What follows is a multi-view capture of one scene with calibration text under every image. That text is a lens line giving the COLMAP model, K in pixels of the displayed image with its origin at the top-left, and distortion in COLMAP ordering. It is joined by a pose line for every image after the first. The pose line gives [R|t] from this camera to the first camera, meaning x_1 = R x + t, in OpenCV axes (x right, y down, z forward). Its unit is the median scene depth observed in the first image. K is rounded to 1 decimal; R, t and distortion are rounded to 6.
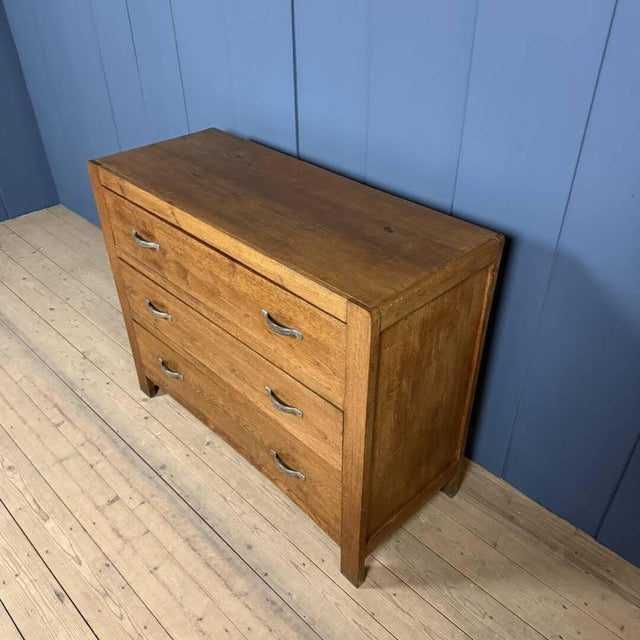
lens RADIAL K [[613.4, 0, 315.4], [0, 613.4, 322.1], [0, 0, 1]] dist [0.021494, 0.000000]
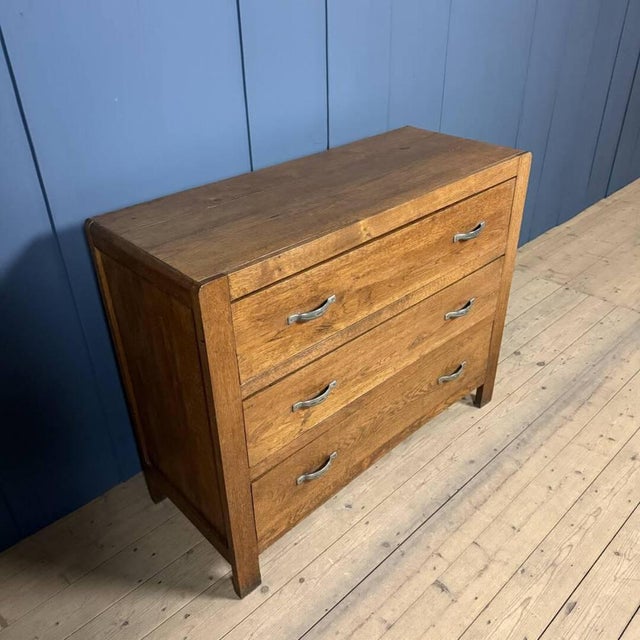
lens RADIAL K [[613.4, 0, 326.1], [0, 613.4, 322.3], [0, 0, 1]] dist [0.021494, 0.000000]
pose [[0.000295, -0.517174, 0.855880, -0.941929], [0.590591, 0.690760, 0.417195, -0.433169], [-0.806971, 0.505353, 0.305642, 0.762762]]
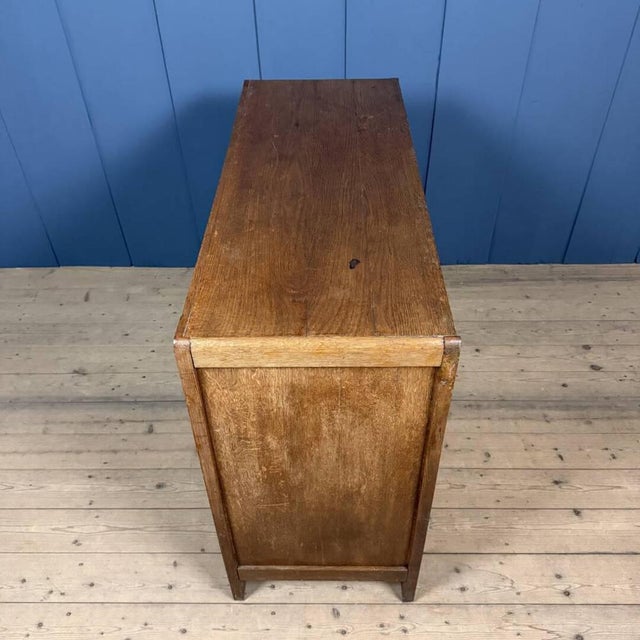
lens RADIAL K [[613.4, 0, 323.0], [0, 613.4, 326.3], [0, 0, 1]] dist [0.021494, 0.000000]
pose [[0.708436, -0.467764, 0.528503, -0.808540], [0.412884, 0.881996, 0.227178, -0.086430], [-0.572404, 0.057269, 0.817970, 0.139638]]
